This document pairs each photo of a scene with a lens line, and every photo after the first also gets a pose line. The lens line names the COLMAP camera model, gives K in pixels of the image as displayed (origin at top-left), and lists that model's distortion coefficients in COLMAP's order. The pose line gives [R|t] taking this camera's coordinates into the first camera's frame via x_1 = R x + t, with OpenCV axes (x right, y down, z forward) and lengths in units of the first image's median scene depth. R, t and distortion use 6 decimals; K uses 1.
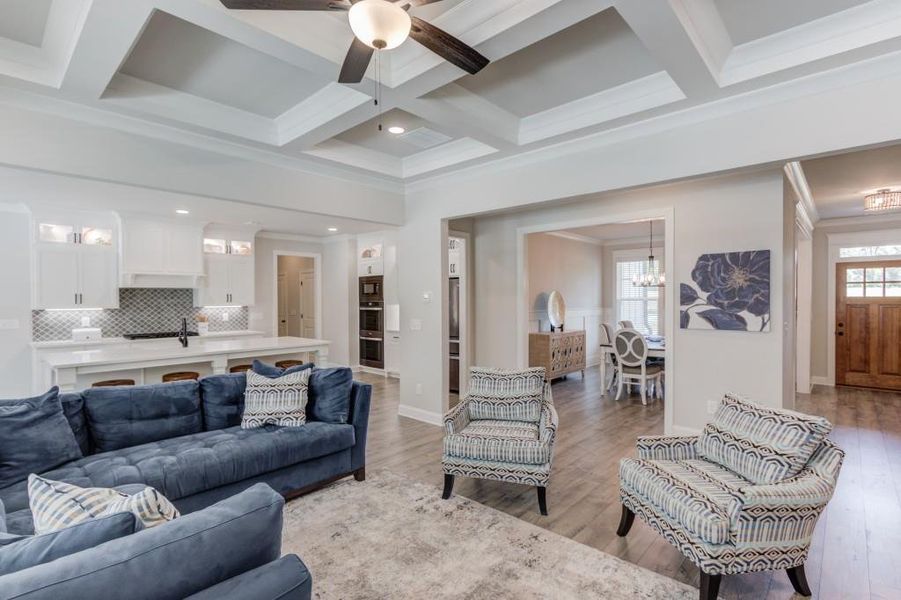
lens RADIAL K [[445.8, 0, 446.9], [0, 445.8, 303.8], [0, 0, 1]] dist [0.021769, 0.000596]
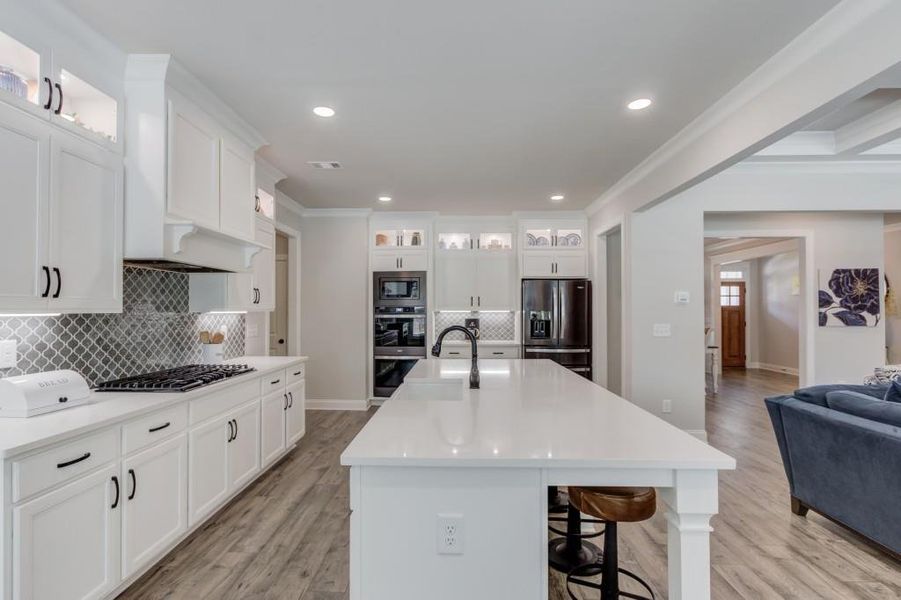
lens RADIAL K [[445.8, 0, 446.9], [0, 445.8, 303.8], [0, 0, 1]] dist [0.021769, 0.000596]
pose [[0.736986, 0.014126, 0.675760, -0.789944], [0.005979, 0.999606, -0.027417, 0.014412], [-0.675881, 0.024246, 0.736612, 0.544008]]
